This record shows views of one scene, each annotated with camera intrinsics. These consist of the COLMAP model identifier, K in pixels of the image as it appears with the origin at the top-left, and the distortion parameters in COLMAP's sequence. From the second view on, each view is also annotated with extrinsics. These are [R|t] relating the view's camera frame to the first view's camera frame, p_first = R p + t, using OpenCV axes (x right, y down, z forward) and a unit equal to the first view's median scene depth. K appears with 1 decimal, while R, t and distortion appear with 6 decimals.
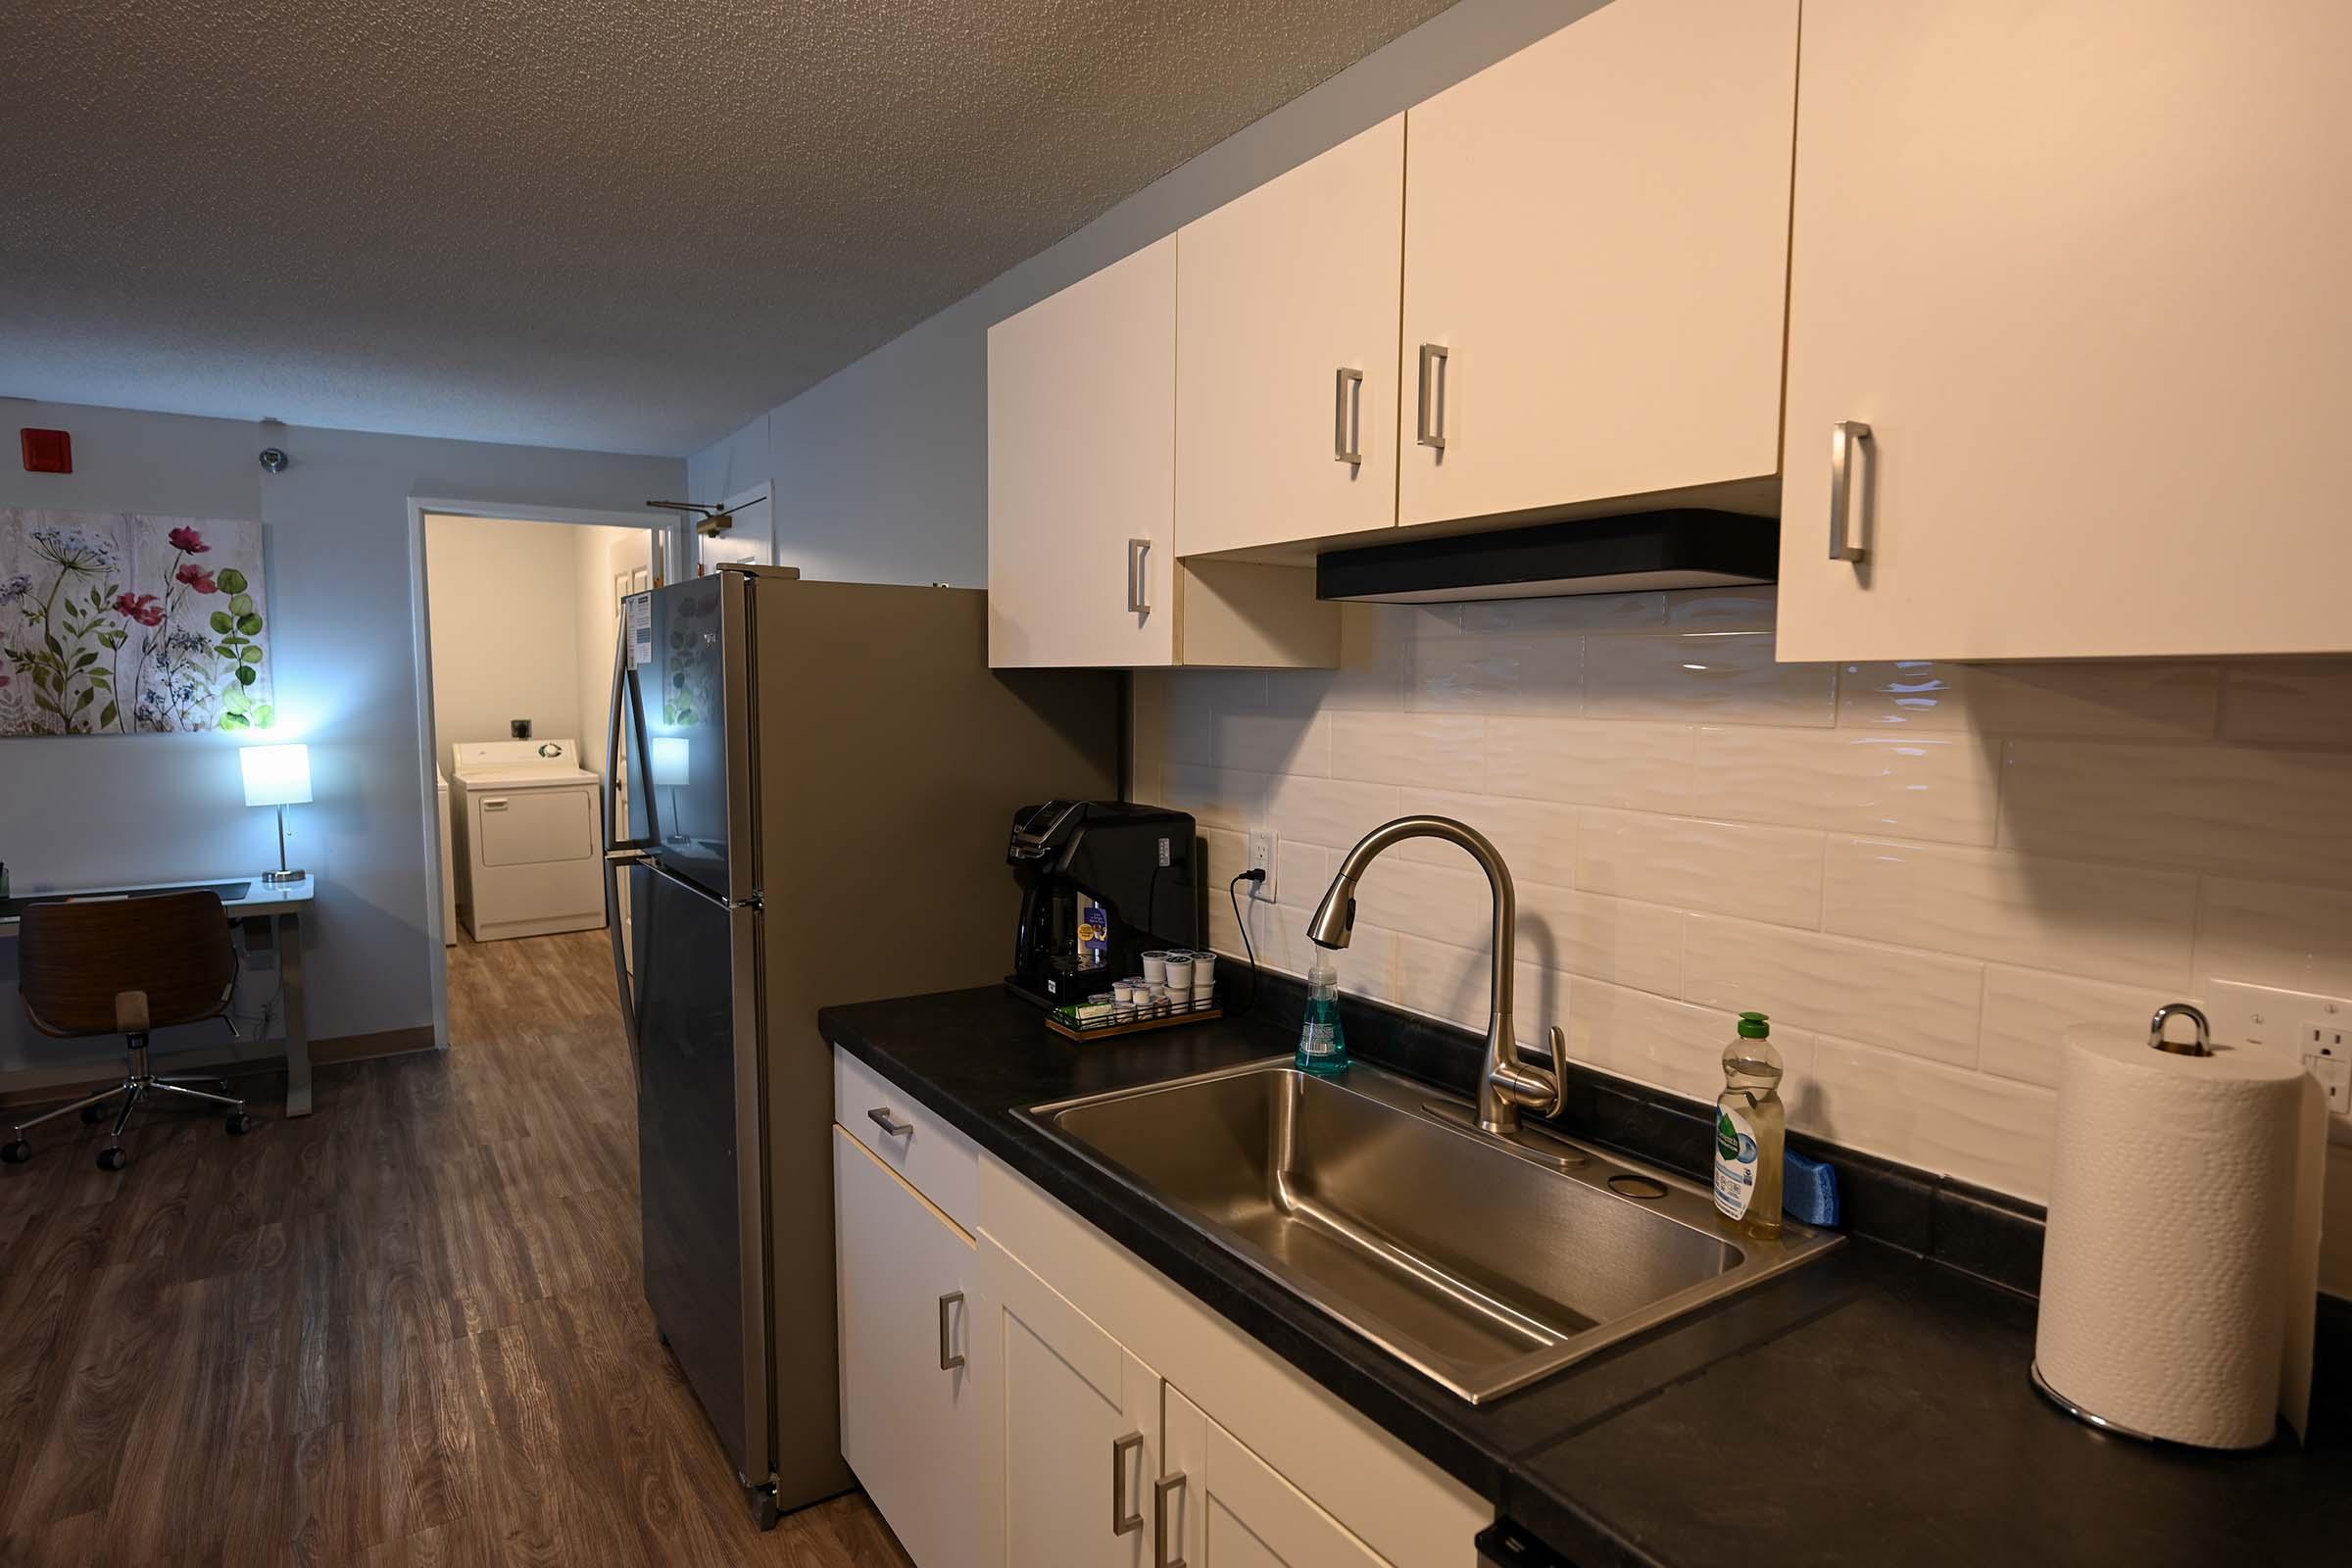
lens RADIAL K [[1278.8, 0, 1177.5], [0, 1278.8, 795.4], [0, 0, 1]] dist [-0.002421, -0.000693]
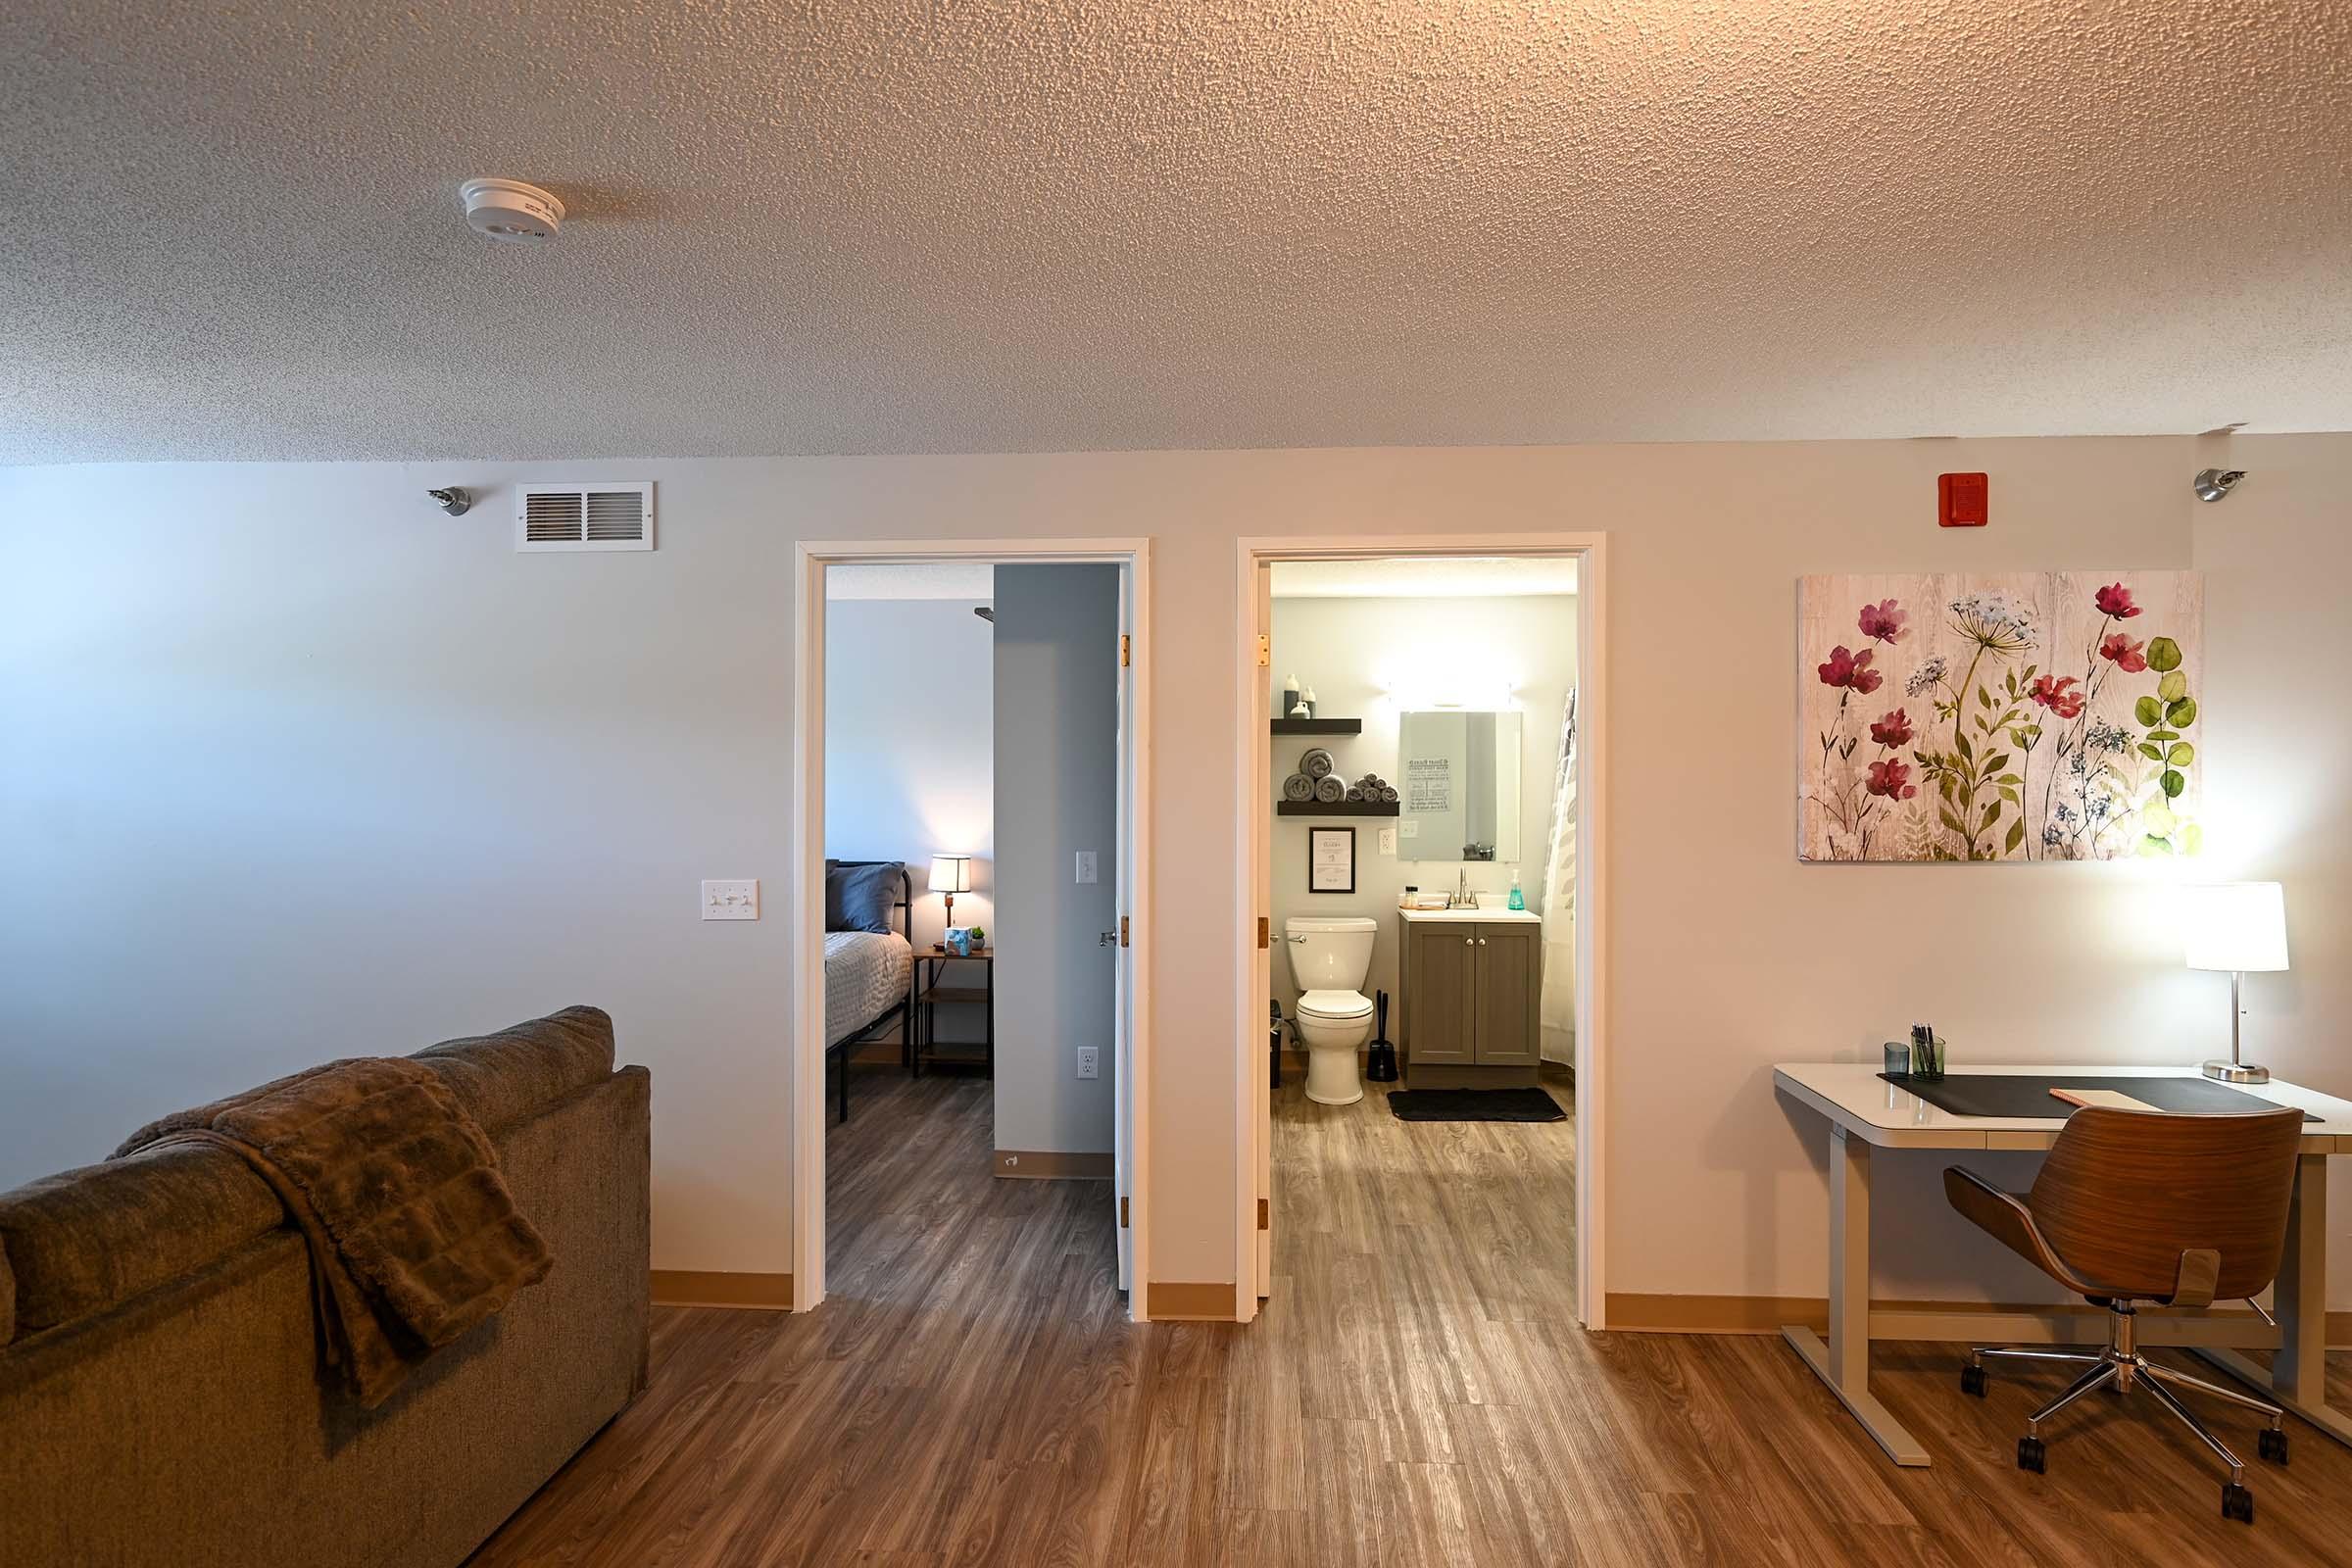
lens RADIAL K [[1278.8, 0, 1179.2], [0, 1278.8, 789.6], [0, 0, 1]] dist [-0.002421, -0.000693]
pose [[0.791483, 0.006241, -0.611159, -0.758406], [-0.050130, 0.997242, -0.054737, -0.023962], [0.609132, 0.073961, 0.789613, 0.094859]]
